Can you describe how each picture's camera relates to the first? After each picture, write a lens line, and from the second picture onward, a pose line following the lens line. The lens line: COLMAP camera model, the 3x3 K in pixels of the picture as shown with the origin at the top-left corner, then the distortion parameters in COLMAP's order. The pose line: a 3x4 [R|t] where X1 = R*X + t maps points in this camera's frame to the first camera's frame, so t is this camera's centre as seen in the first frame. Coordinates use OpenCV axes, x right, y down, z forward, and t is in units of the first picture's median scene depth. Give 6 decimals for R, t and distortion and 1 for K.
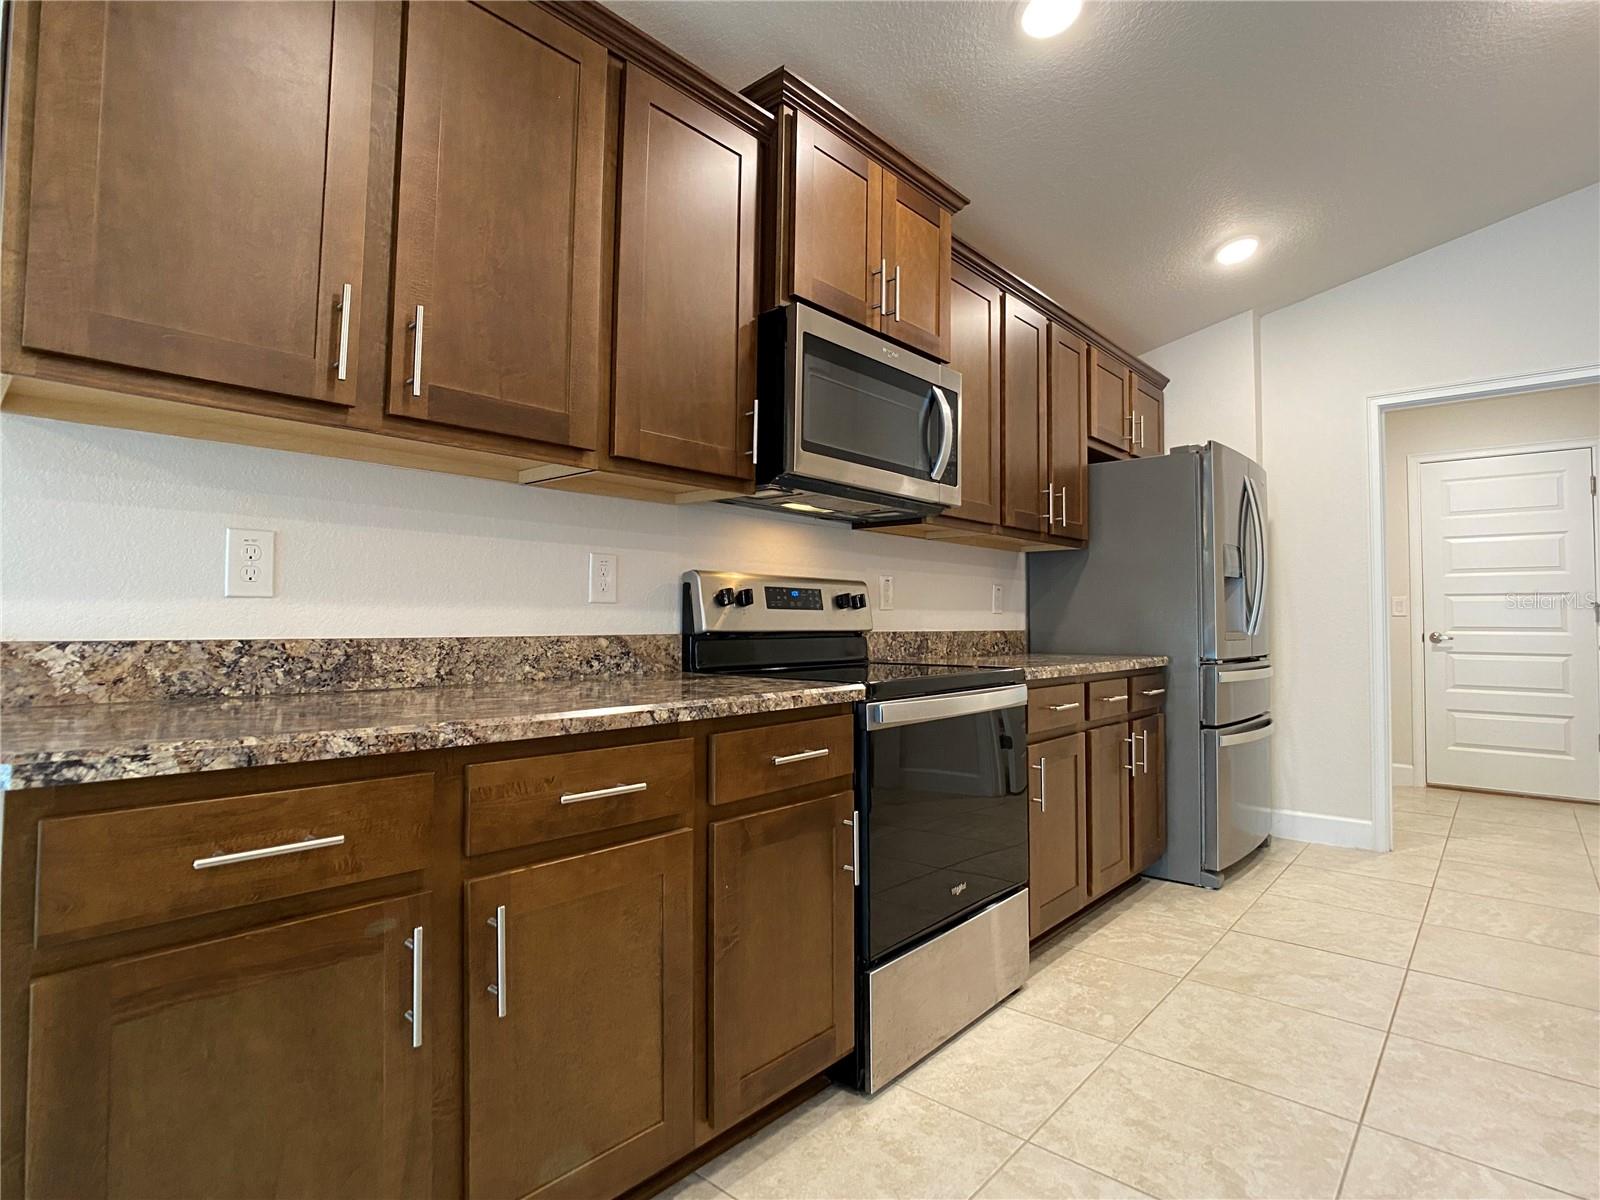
lens RADIAL K [[823.3, 0, 805.2], [0, 823.3, 603.3], [0, 0, 1]] dist [-0.043344, 0.009370]
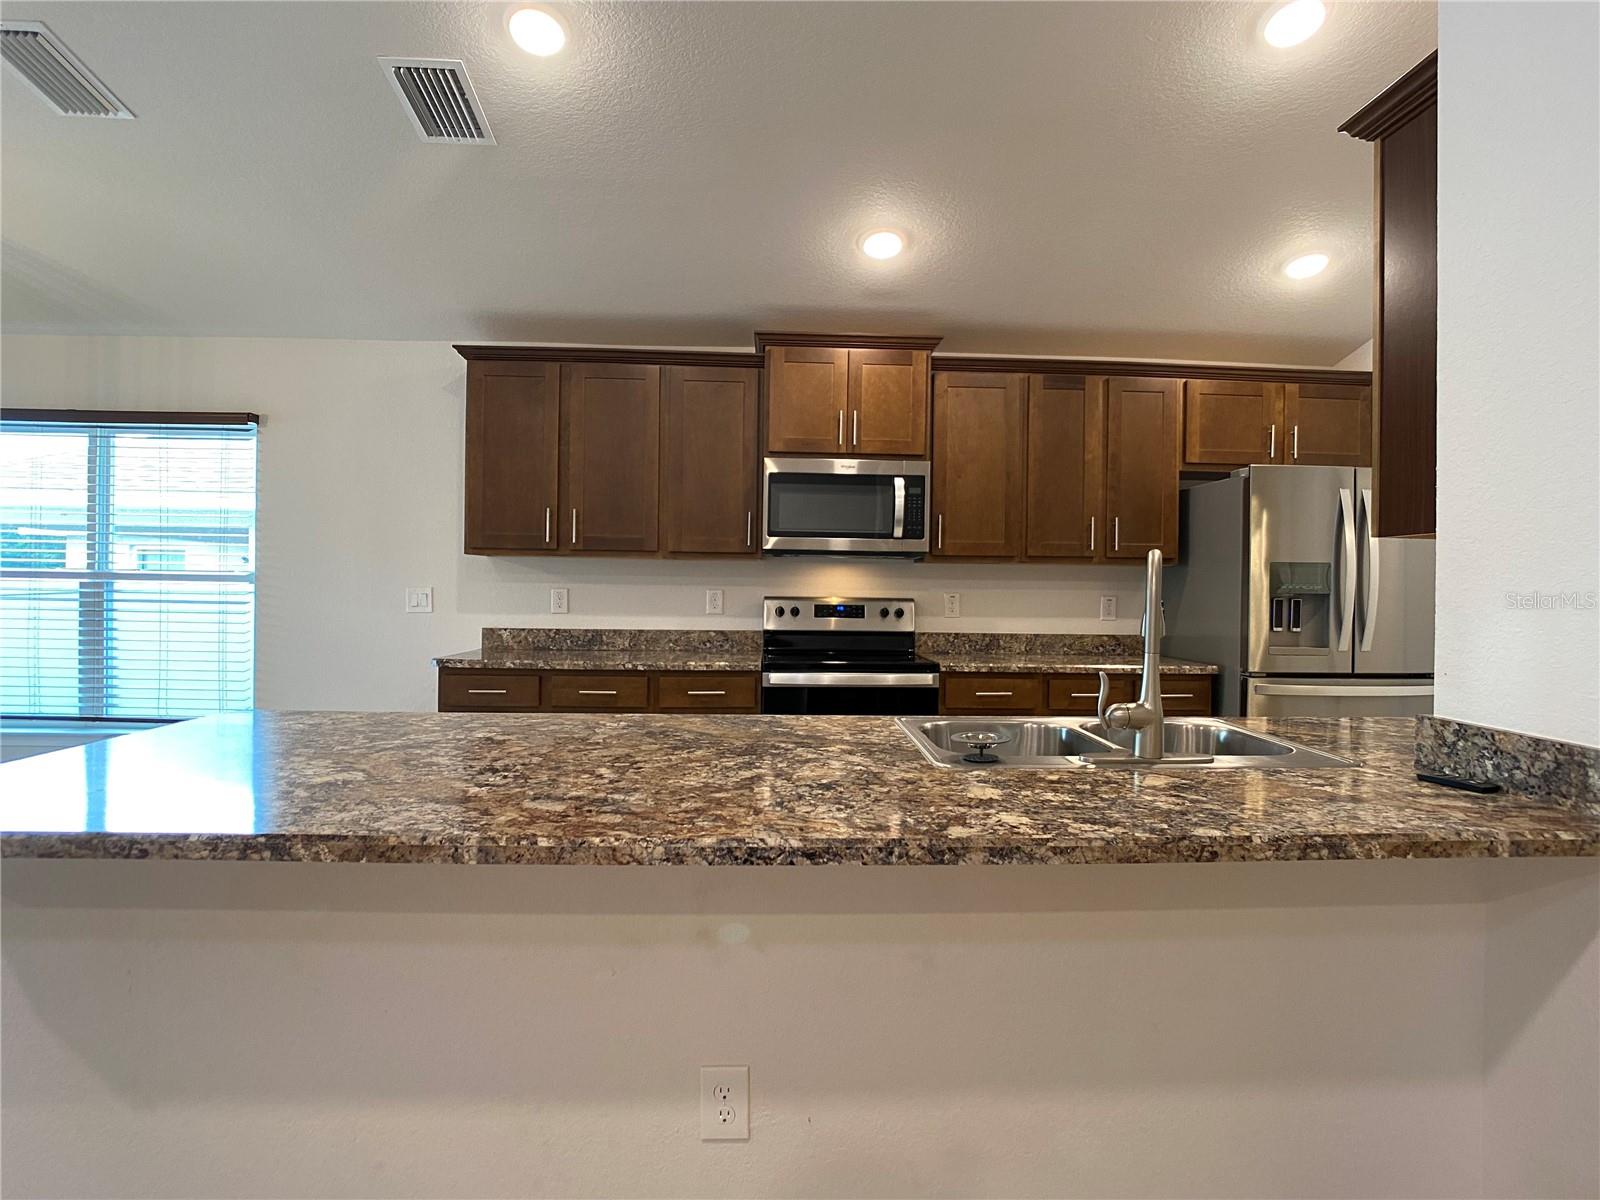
lens RADIAL K [[823.3, 0, 801.3], [0, 823.3, 595.7], [0, 0, 1]] dist [-0.043344, 0.009370]
pose [[0.694092, 0.016082, -0.719707, 1.224421], [0.004557, 0.999632, 0.026731, -0.089285], [0.719872, -0.021834, 0.693763, -0.219101]]
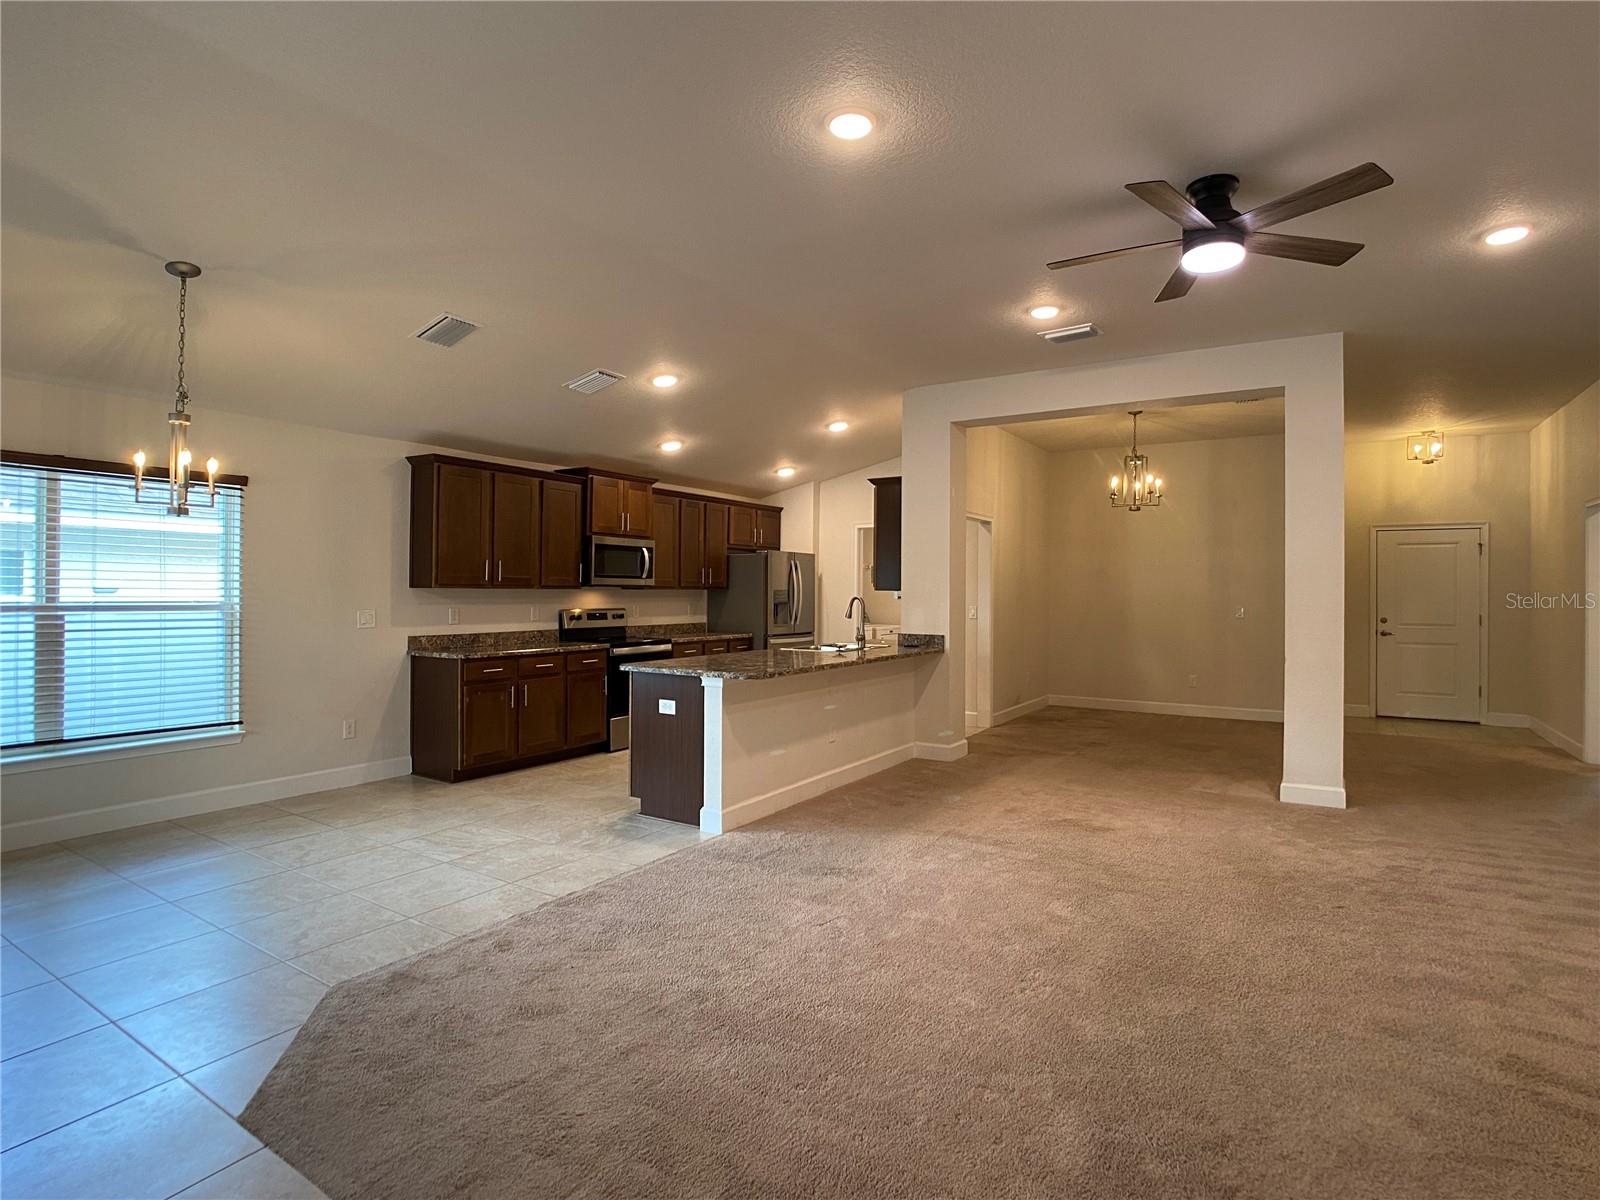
lens RADIAL K [[823.3, 0, 809.4], [0, 823.3, 603.6], [0, 0, 1]] dist [-0.043344, 0.009370]
pose [[0.987648, 0.000206, 0.156689, 0.310699], [-0.006319, 0.999238, 0.038513, -0.190275], [-0.156561, -0.039028, 0.986897, -2.291871]]
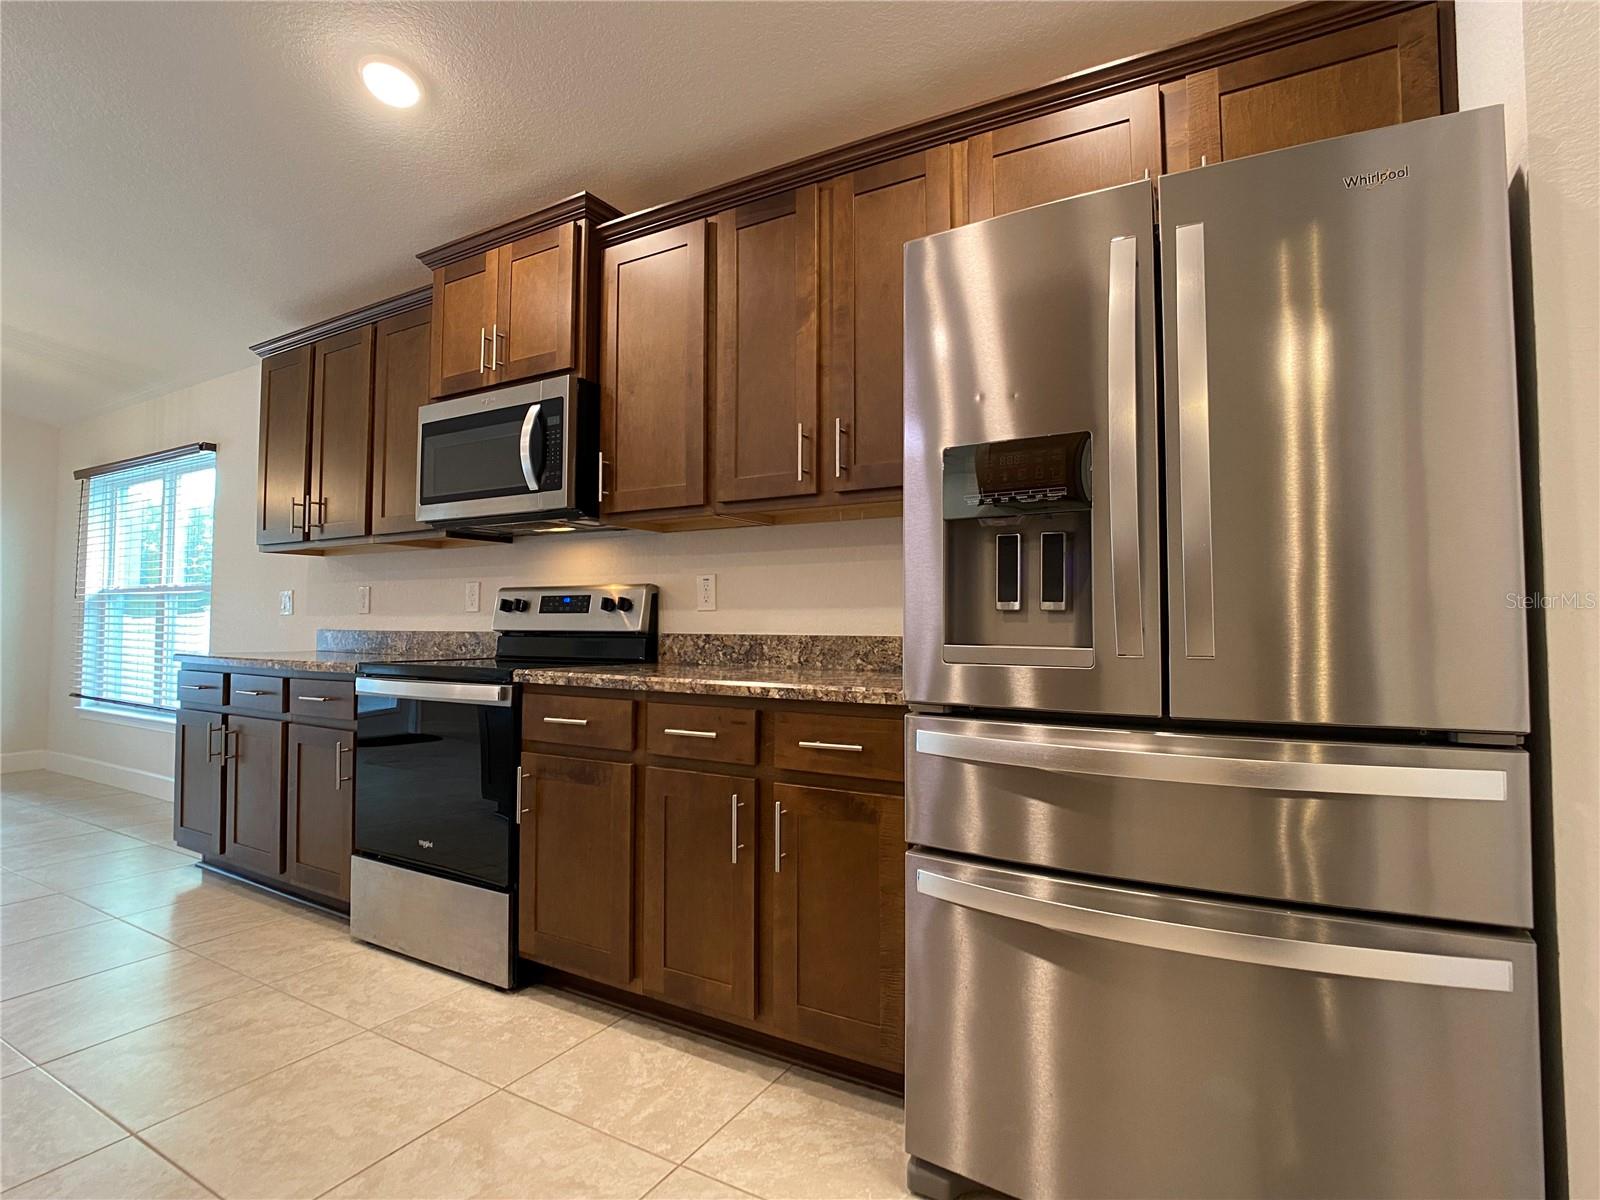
lens RADIAL K [[823.3, 0, 804.6], [0, 823.3, 606.7], [0, 0, 1]] dist [-0.043344, 0.009370]
pose [[0.198625, -0.018438, -0.979902, 1.361430], [0.023463, 0.999626, -0.014053, 0.025503], [0.979795, -0.020200, 0.198983, 1.208255]]
